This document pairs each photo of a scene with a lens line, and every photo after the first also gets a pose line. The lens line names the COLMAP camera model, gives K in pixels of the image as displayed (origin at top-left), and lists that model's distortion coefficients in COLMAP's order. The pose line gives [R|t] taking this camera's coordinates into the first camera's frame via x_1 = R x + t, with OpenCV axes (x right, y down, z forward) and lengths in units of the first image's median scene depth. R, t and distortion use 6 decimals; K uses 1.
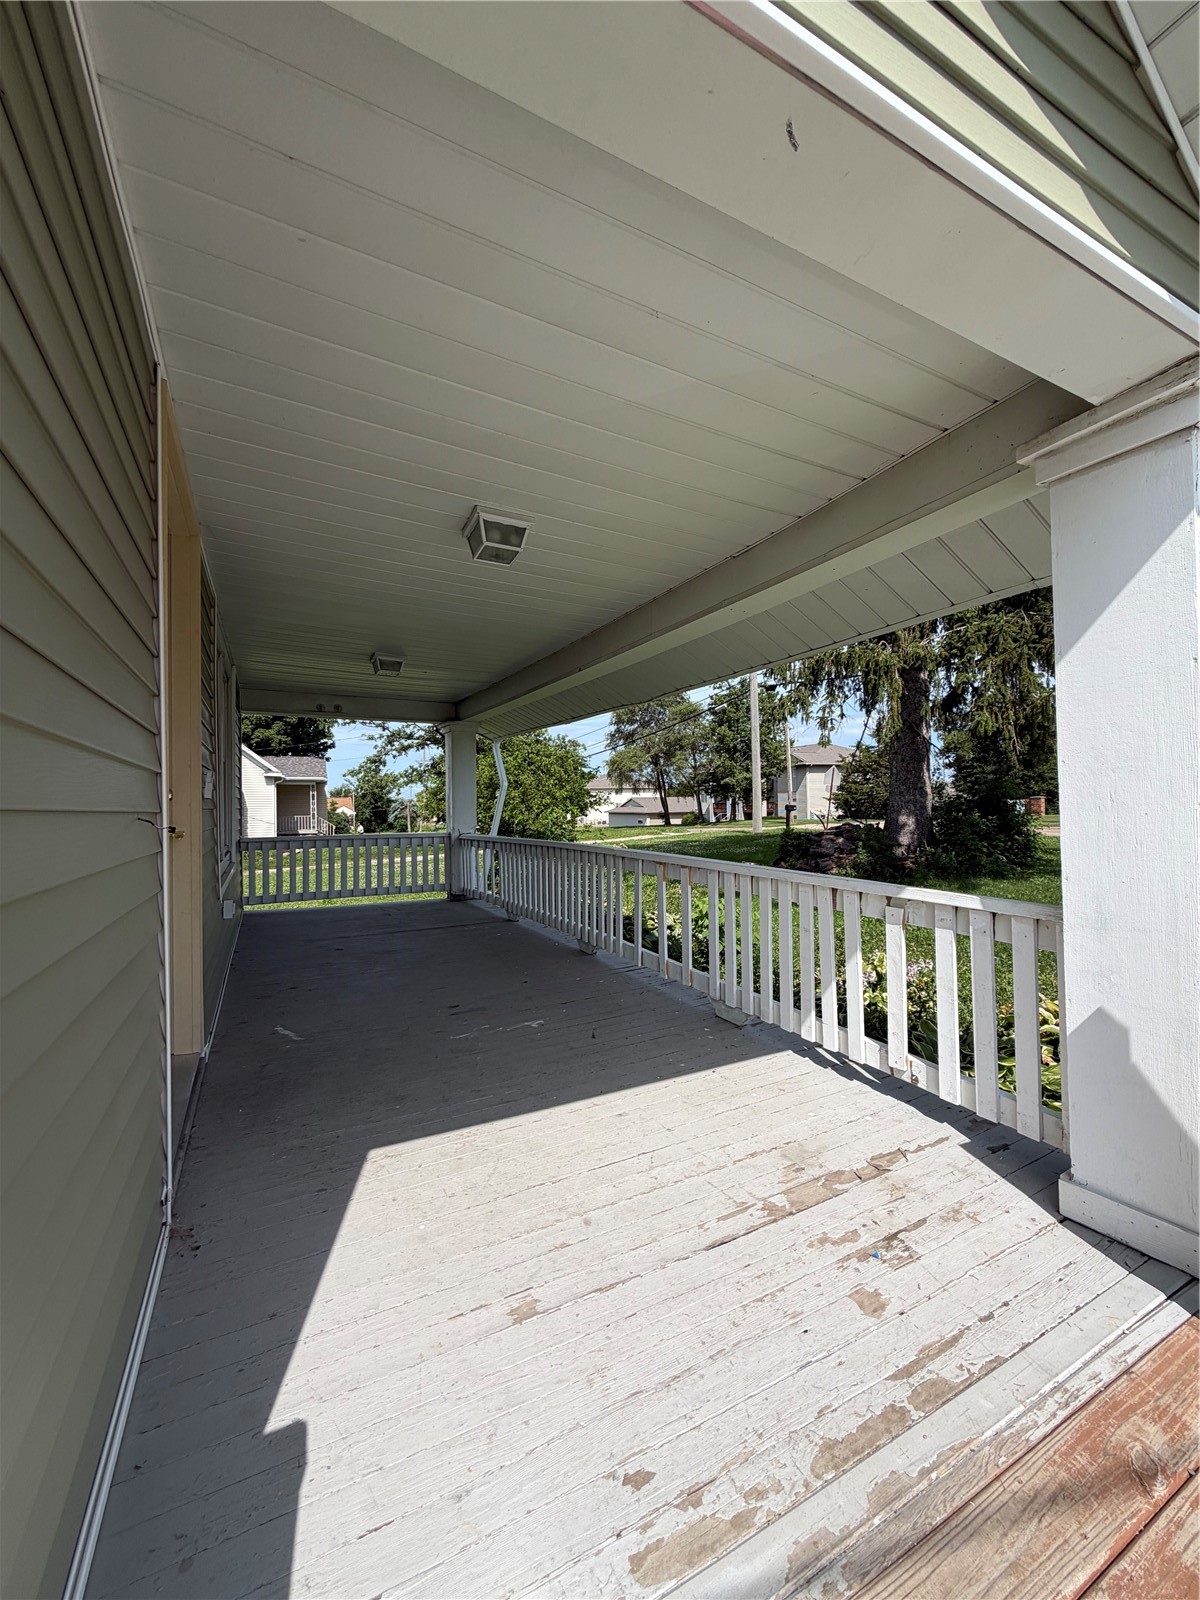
lens RADIAL K [[637.2, 0, 594.3], [0, 637.2, 803.0], [0, 0, 1]] dist [-0.000458, -0.001288]
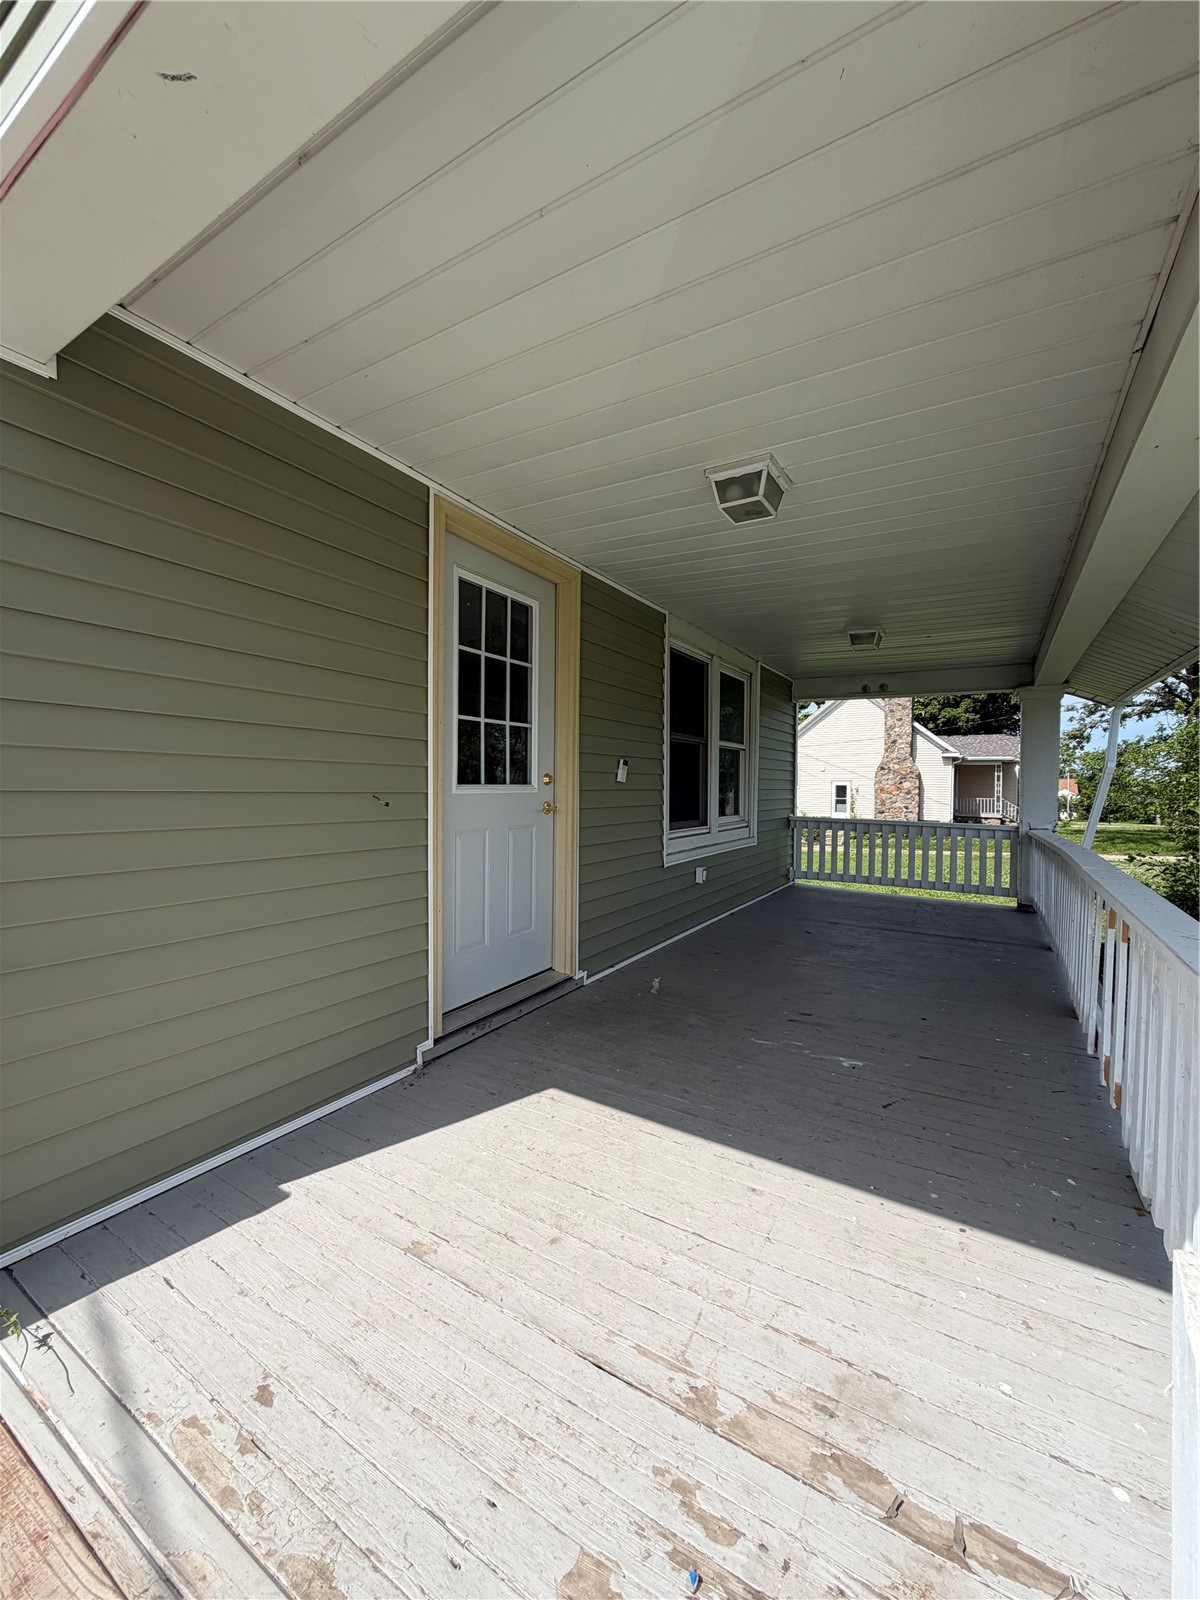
lens RADIAL K [[637.2, 0, 599.7], [0, 637.2, 798.4], [0, 0, 1]] dist [-0.000458, -0.001288]
pose [[0.520413, 0.039523, -0.853000, 0.052401], [-0.018851, 0.999217, 0.034797, -0.001897], [0.853707, -0.002029, 0.520750, 0.037193]]
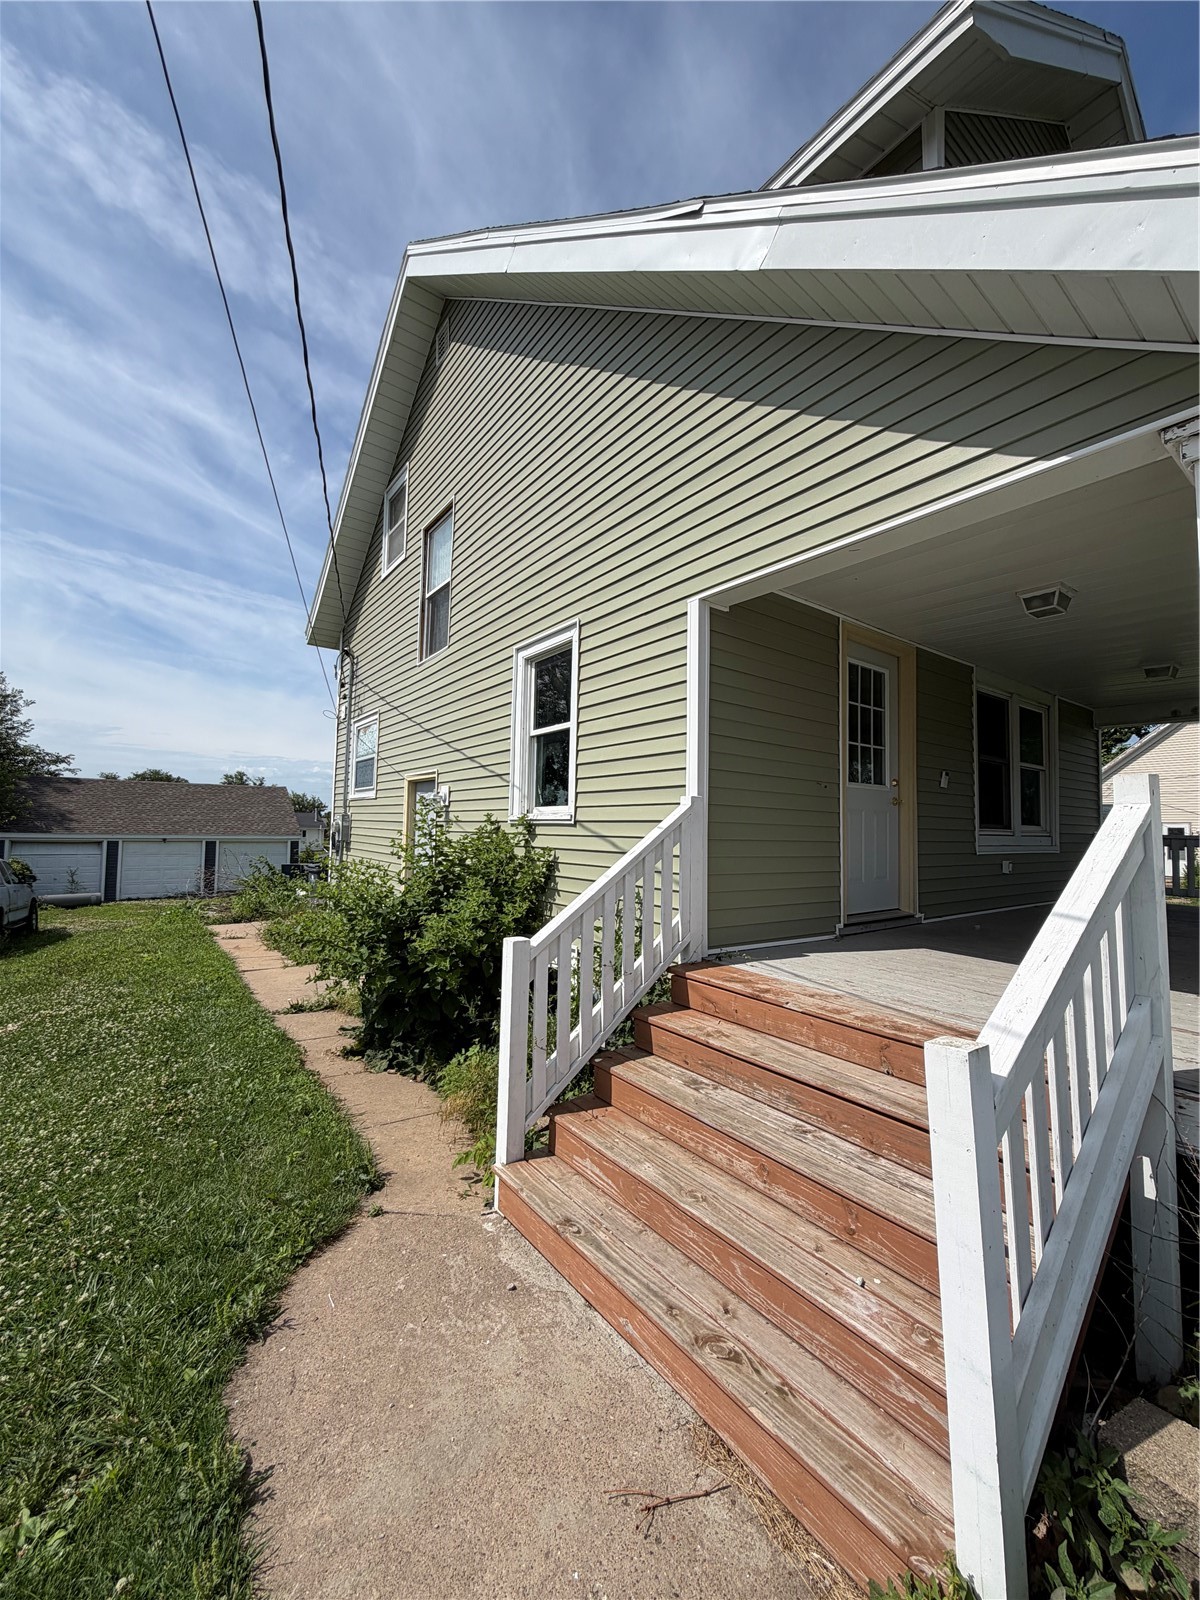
lens RADIAL K [[637.2, 0, 602.9], [0, 637.2, 797.1], [0, 0, 1]] dist [-0.000458, -0.001288]
pose [[0.168392, -0.030347, -0.985253, 0.117668], [-0.022582, 0.999145, -0.034634, 0.012582], [0.985461, 0.028081, 0.167562, -0.028645]]
